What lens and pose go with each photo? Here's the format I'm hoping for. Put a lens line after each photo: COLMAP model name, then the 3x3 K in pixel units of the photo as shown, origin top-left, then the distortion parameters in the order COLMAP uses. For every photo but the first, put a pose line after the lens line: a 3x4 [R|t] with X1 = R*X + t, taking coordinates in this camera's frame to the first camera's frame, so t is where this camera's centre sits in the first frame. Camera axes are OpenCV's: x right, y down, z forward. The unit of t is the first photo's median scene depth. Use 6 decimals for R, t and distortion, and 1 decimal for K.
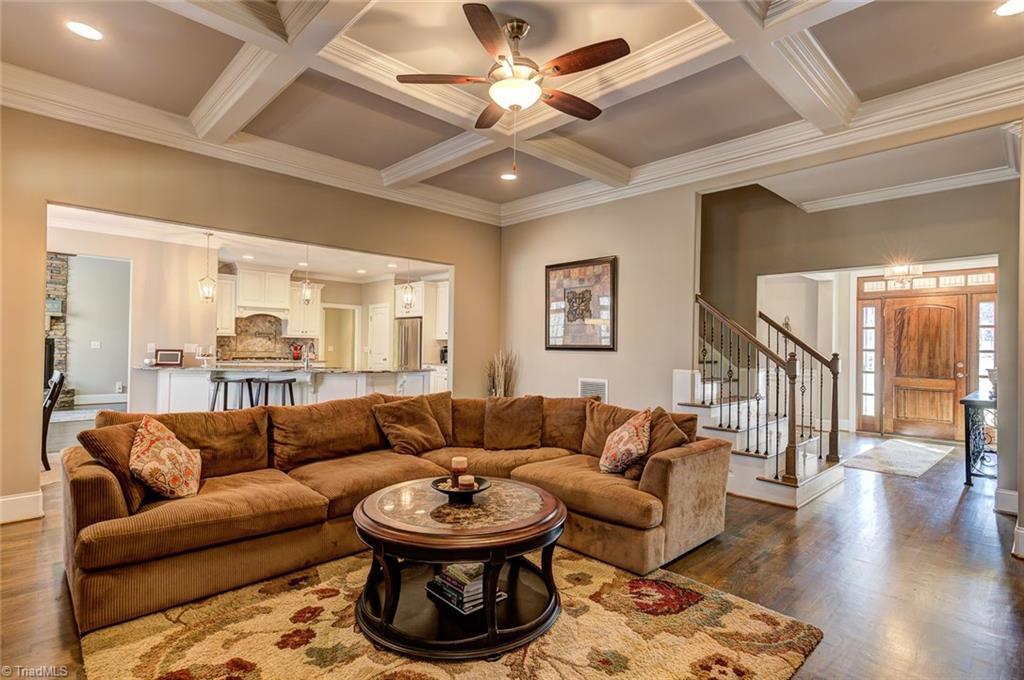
lens RADIAL K [[489.8, 0, 508.5], [0, 489.8, 341.7], [0, 0, 1]] dist [0.011330, 0.001252]
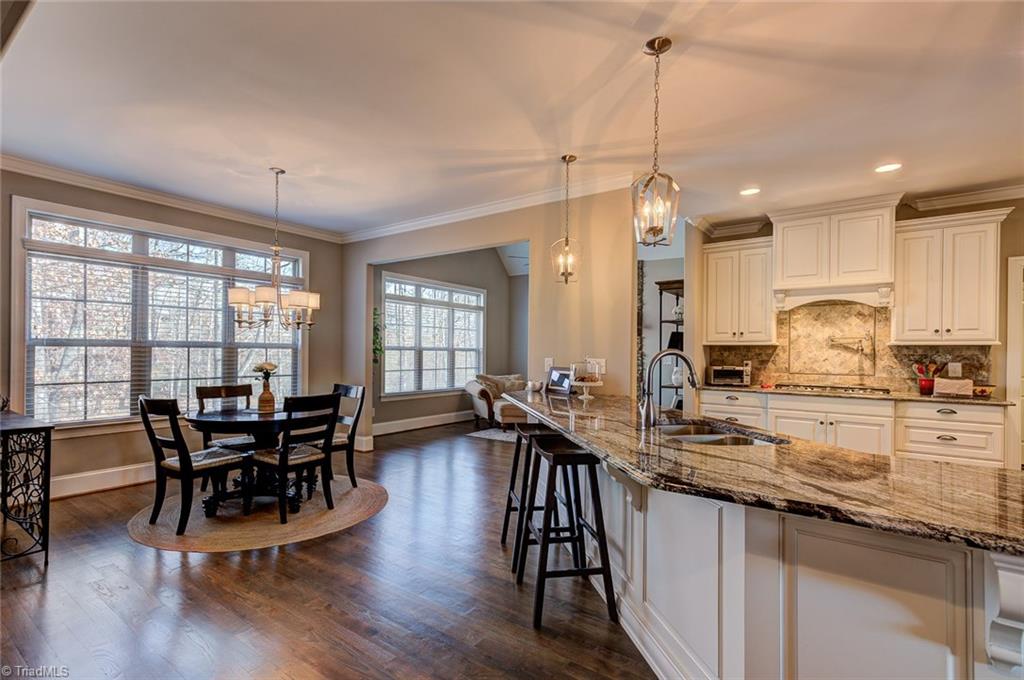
lens RADIAL K [[466.7, 0, 499.3], [0, 466.7, 351.9], [0, 0, 1]] dist [0.003598, 0.003633]
pose [[0.145976, -0.017133, -0.989140, -0.075318], [0.006591, 0.999845, -0.016345, 0.002493], [0.989266, -0.004133, 0.146066, 0.614248]]
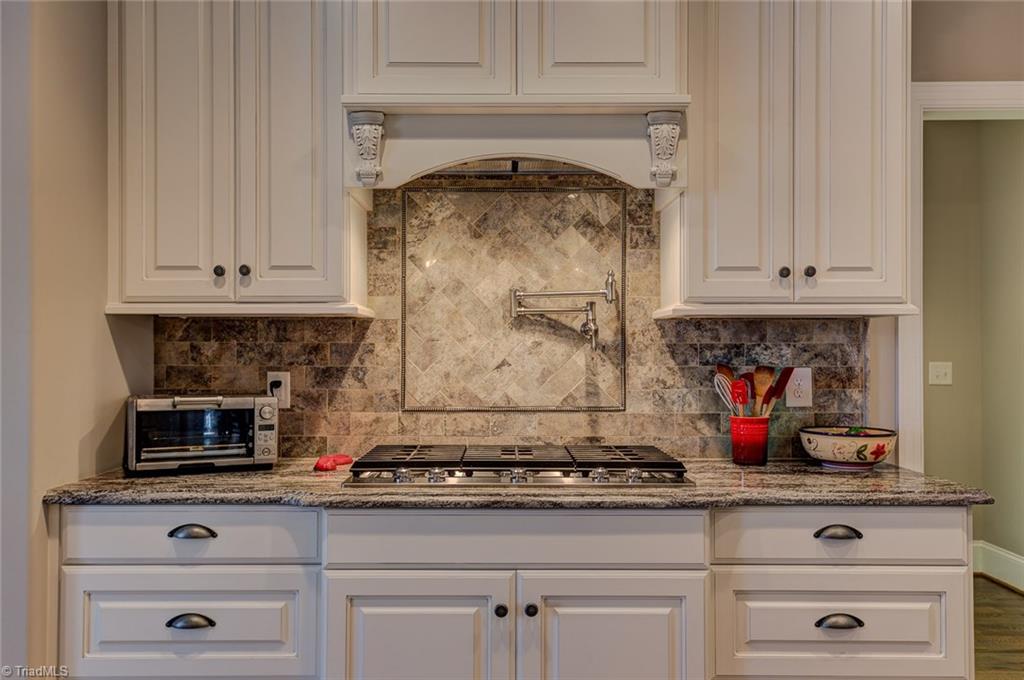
lens RADIAL K [[819.4, 0, 514.0], [0, 819.4, 342.0], [0, 0, 1]] dist [0.020699, 0.005523]
pose [[0.717988, -0.024267, -0.695632, -0.342532], [0.022431, 0.999680, -0.011723, 0.000800], [0.695694, -0.007187, 0.718302, 0.853277]]
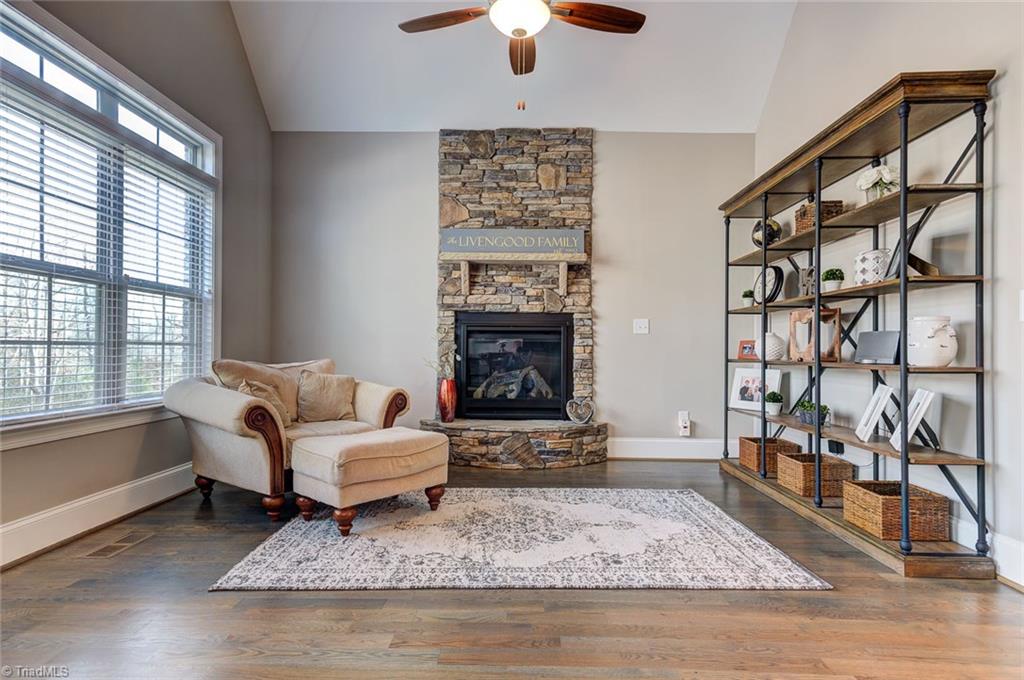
lens RADIAL K [[536.2, 0, 510.7], [0, 536.2, 343.4], [0, 0, 1]] dist [0.005017, 0.001051]
pose [[0.702888, -0.021478, -0.710976, -0.594148], [0.012646, 0.999763, -0.017700, 0.029913], [0.711188, 0.003450, 0.702993, 0.596798]]
